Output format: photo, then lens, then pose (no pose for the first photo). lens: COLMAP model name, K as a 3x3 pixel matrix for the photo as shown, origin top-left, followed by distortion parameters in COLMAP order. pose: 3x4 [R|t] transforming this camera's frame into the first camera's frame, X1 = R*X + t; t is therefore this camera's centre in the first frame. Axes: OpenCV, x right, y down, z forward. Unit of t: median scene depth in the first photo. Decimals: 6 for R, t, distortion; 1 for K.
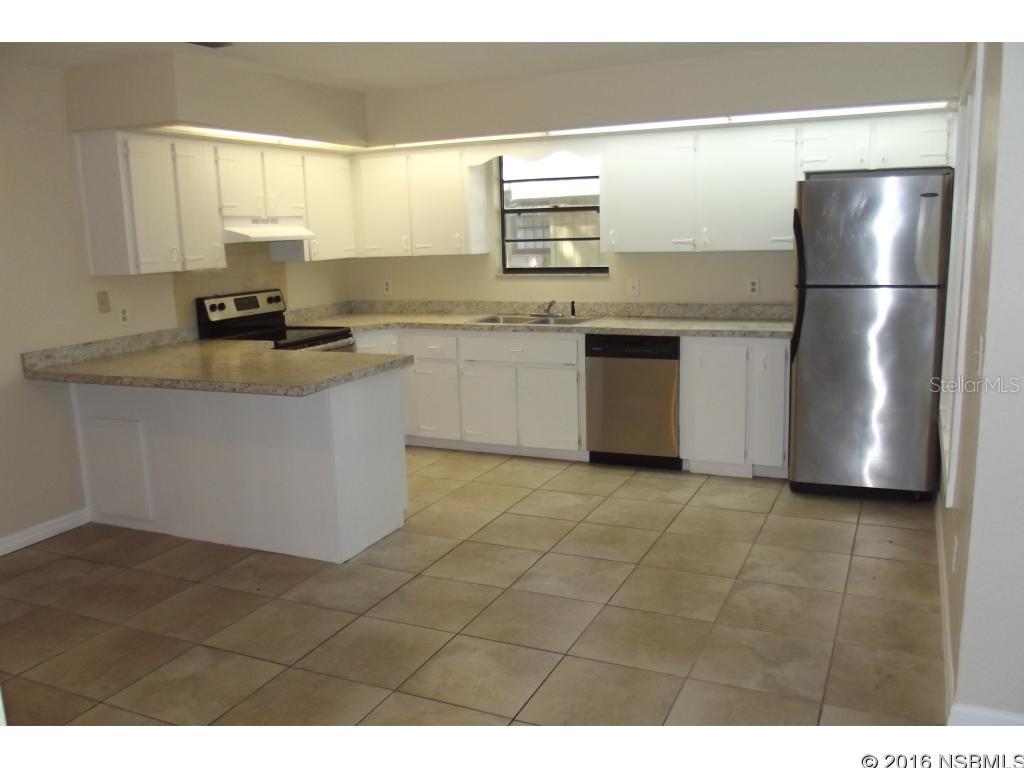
lens RADIAL K [[853.5, 0, 518.1], [0, 853.5, 386.0], [0, 0, 1]] dist [-0.061386, 0.007718]
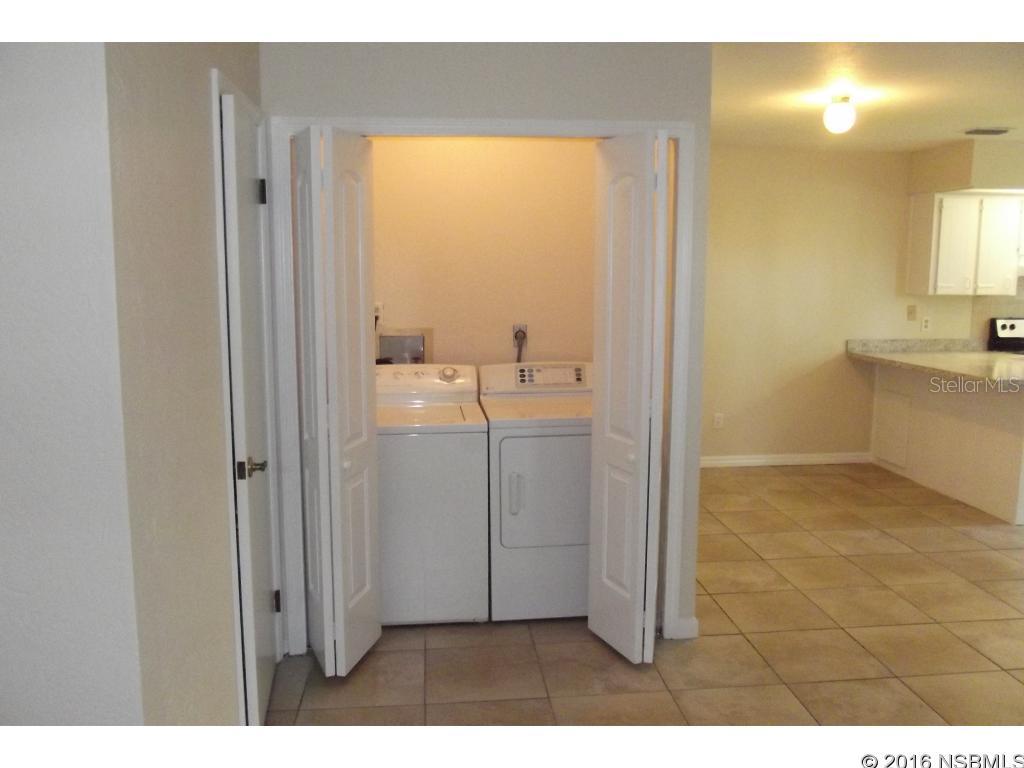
lens RADIAL K [[853.5, 0, 518.1], [0, 853.5, 386.0], [0, 0, 1]] dist [-0.061386, 0.007718]
pose [[0.500581, 0.145909, -0.853305, 0.360068], [-0.174195, 0.982510, 0.065812, 0.038602], [0.847983, 0.115697, 0.517243, -0.248376]]
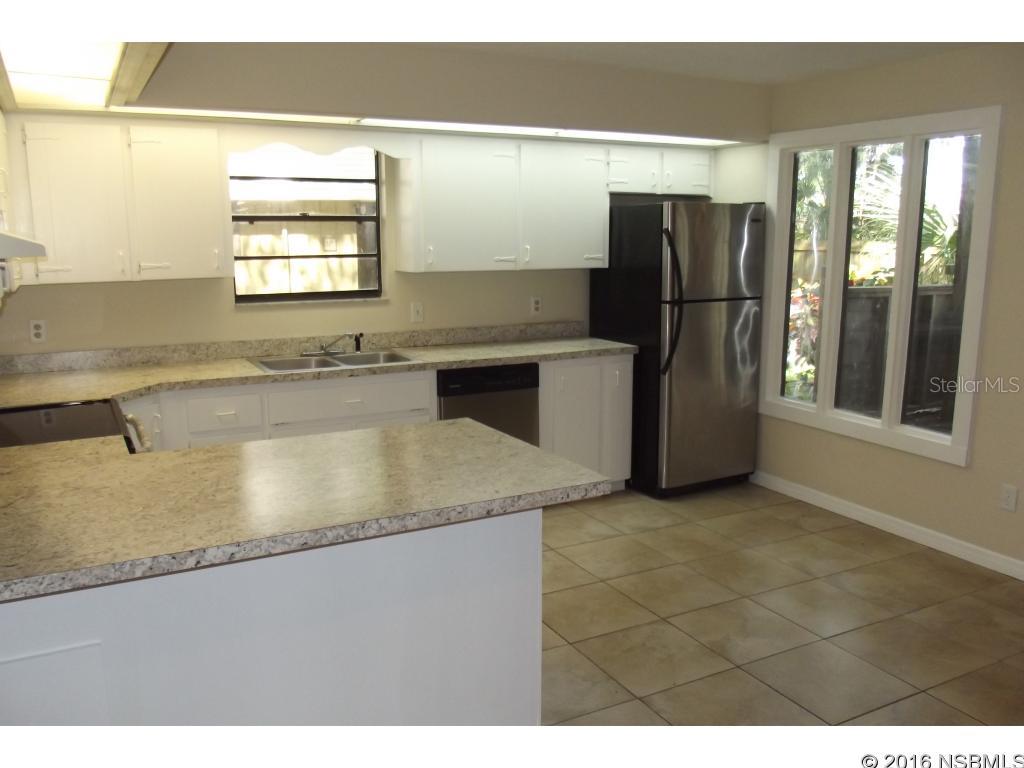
lens RADIAL K [[853.5, 0, 518.1], [0, 853.5, 386.0], [0, 0, 1]] dist [-0.061386, 0.007718]
pose [[0.604705, -0.111616, 0.788589, -0.571750], [0.127794, 0.990900, 0.042257, -0.076275], [-0.786130, 0.075224, 0.613467, 0.463266]]
